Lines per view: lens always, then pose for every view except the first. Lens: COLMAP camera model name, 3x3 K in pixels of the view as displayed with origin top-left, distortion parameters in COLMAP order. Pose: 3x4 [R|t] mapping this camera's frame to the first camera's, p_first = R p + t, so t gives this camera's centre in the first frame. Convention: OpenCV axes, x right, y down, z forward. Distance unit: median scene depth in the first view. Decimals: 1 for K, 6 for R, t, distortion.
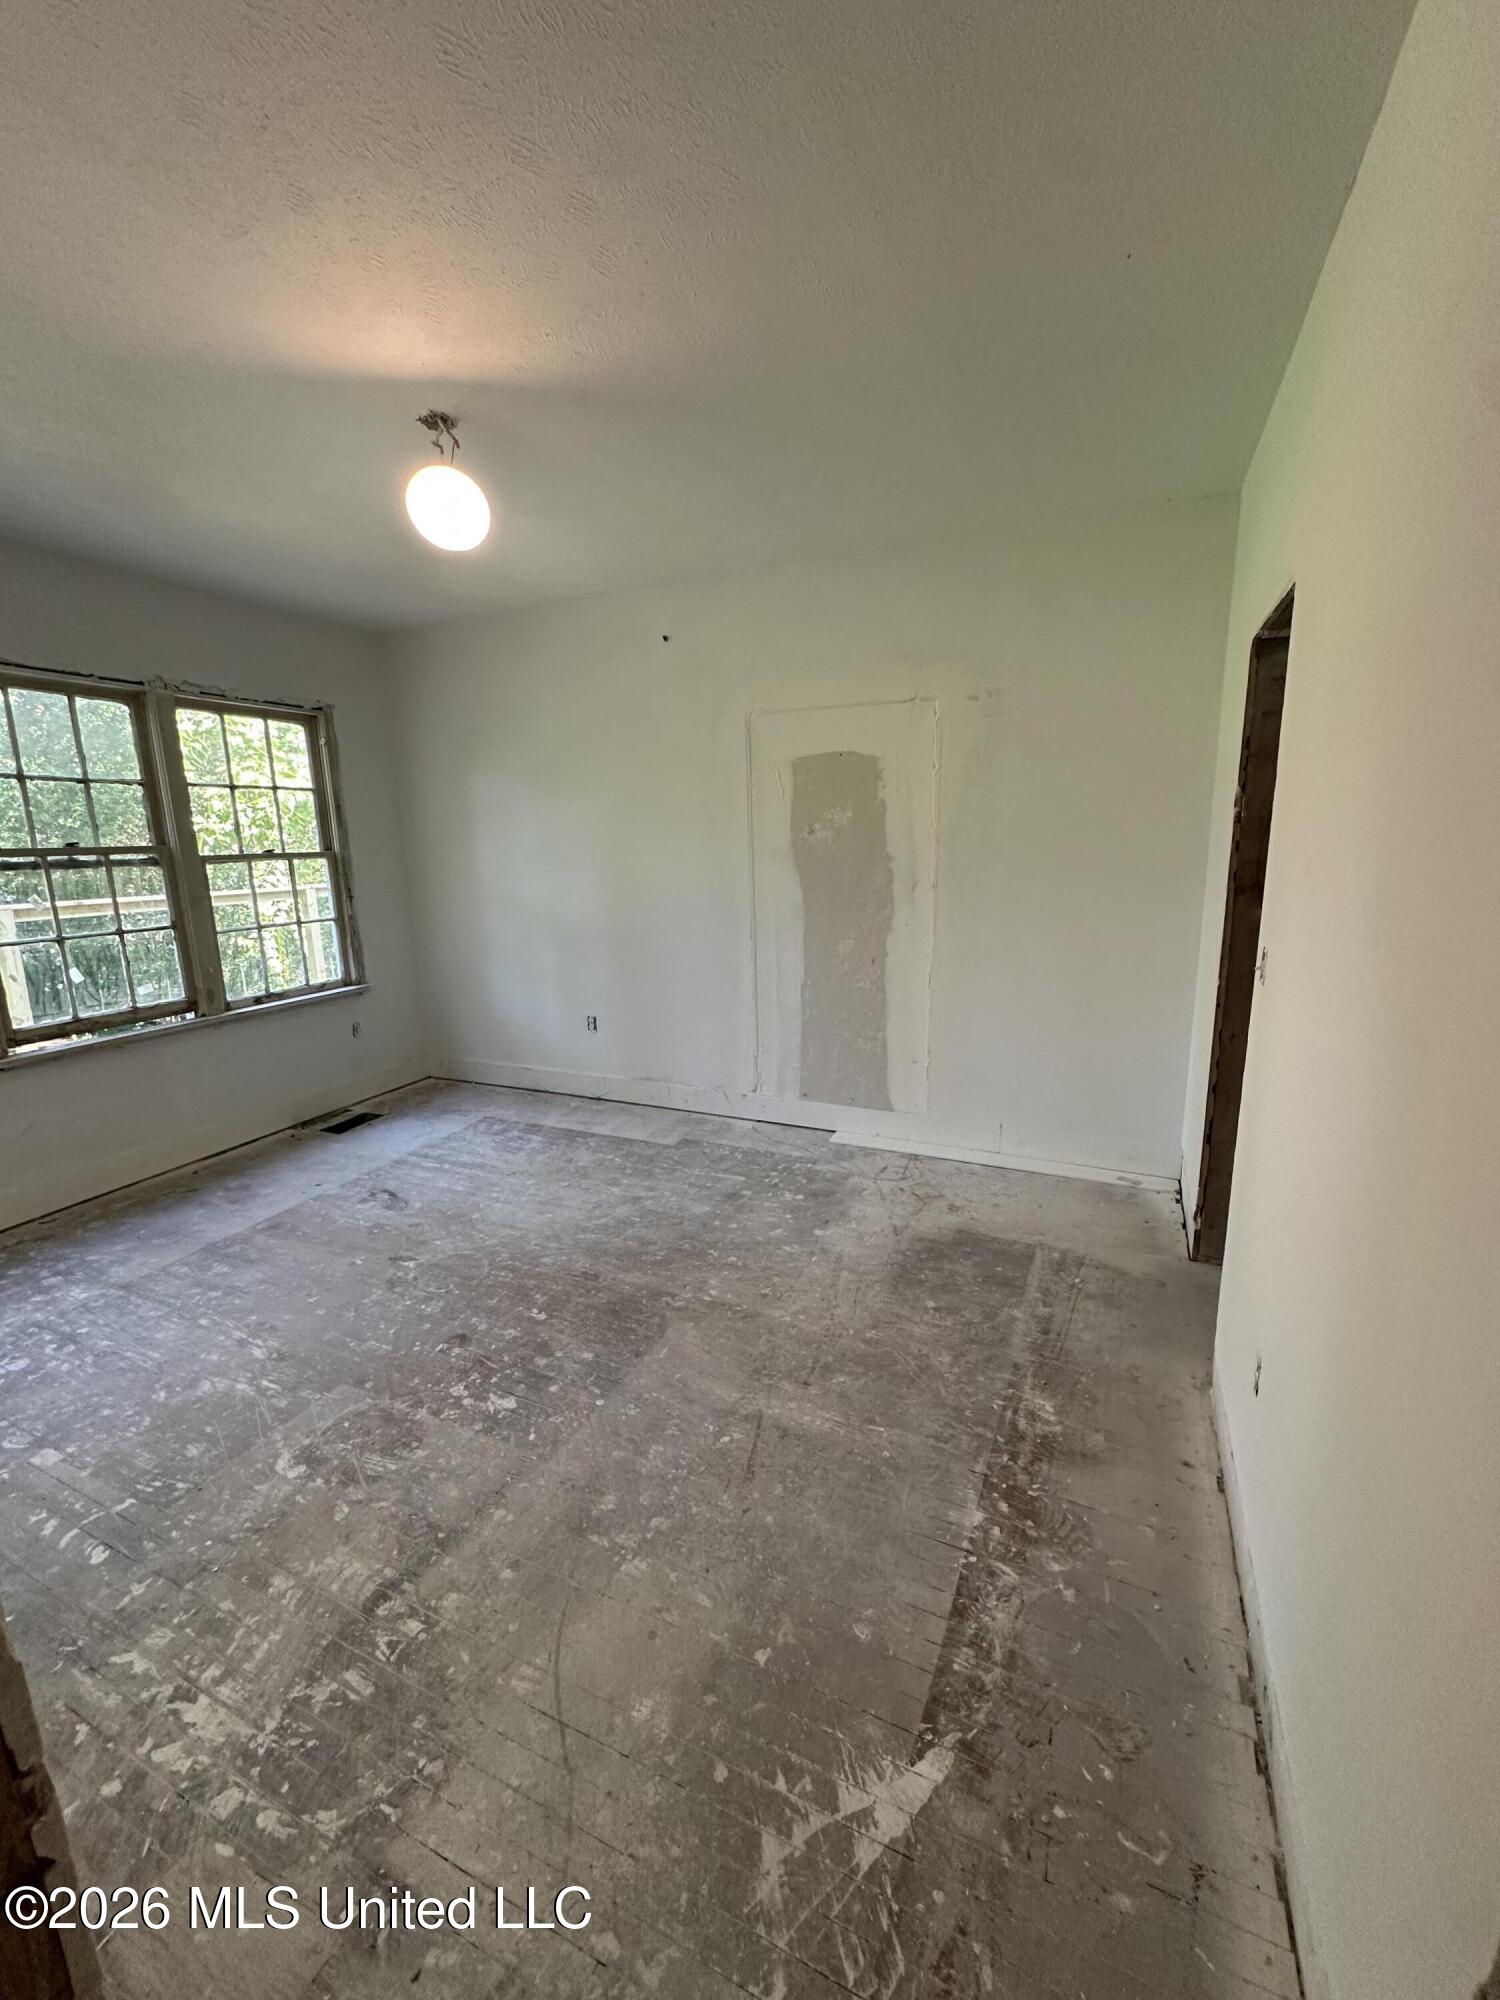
lens RADIAL K [[802.6, 0, 751.0], [0, 802.6, 995.6], [0, 0, 1]] dist [-0.001900, -0.000154]
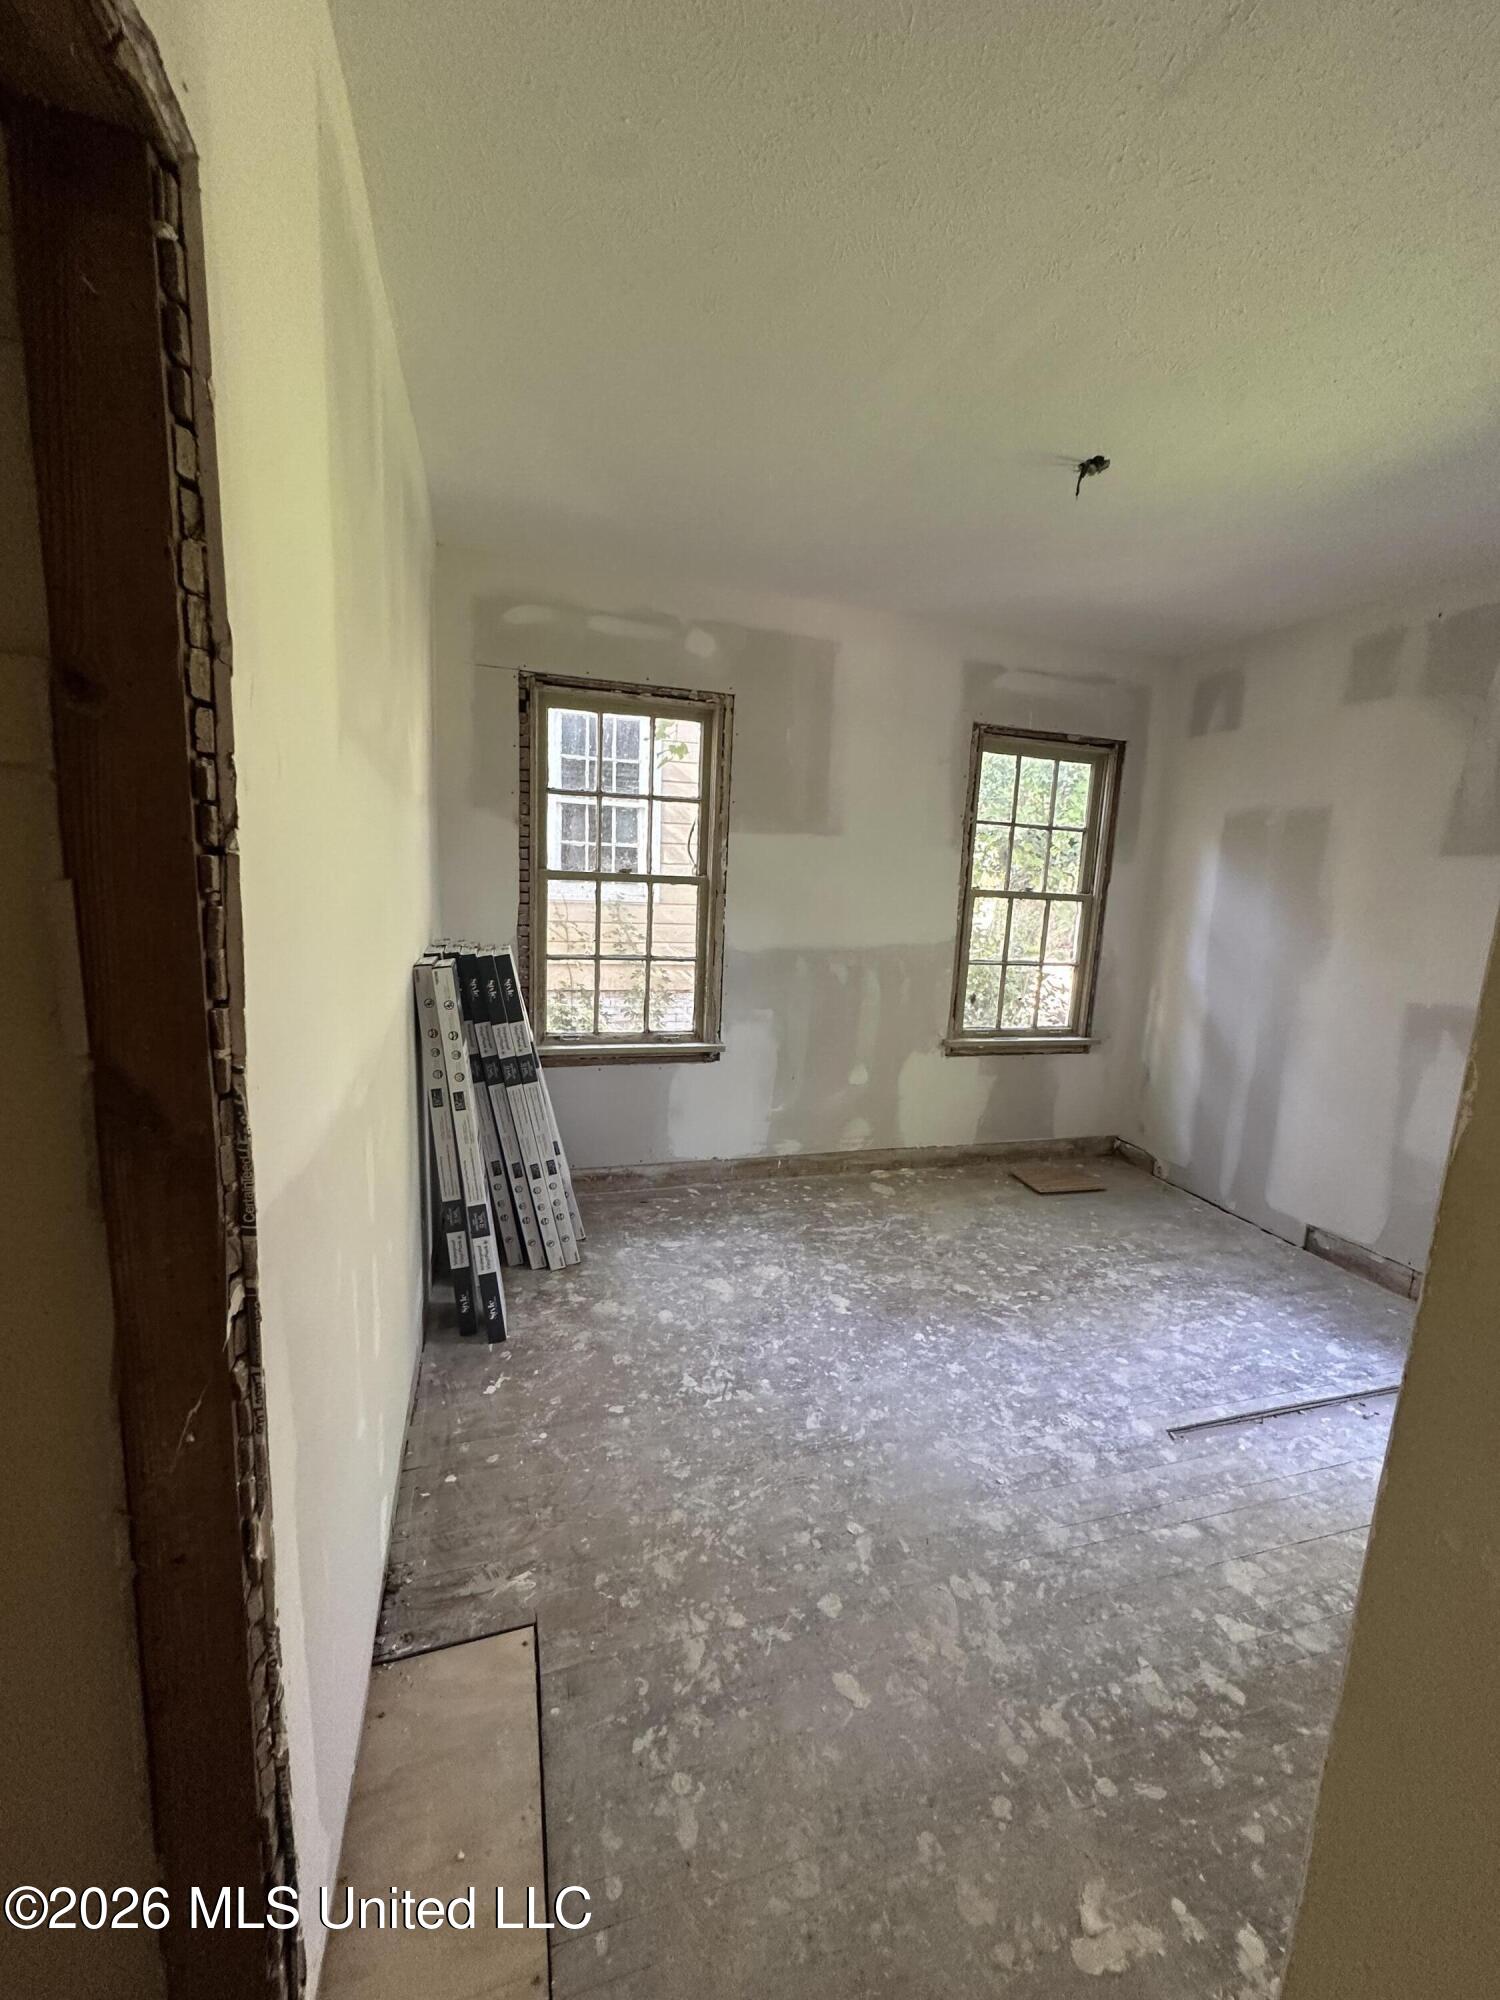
lens RADIAL K [[802.6, 0, 755.2], [0, 802.6, 996.9], [0, 0, 1]] dist [-0.001900, -0.000154]
pose [[0.559045, 0.177279, -0.809963, 0.045852], [-0.222345, 0.973149, 0.059531, -0.032683], [0.798769, 0.146811, 0.583451, 0.157931]]
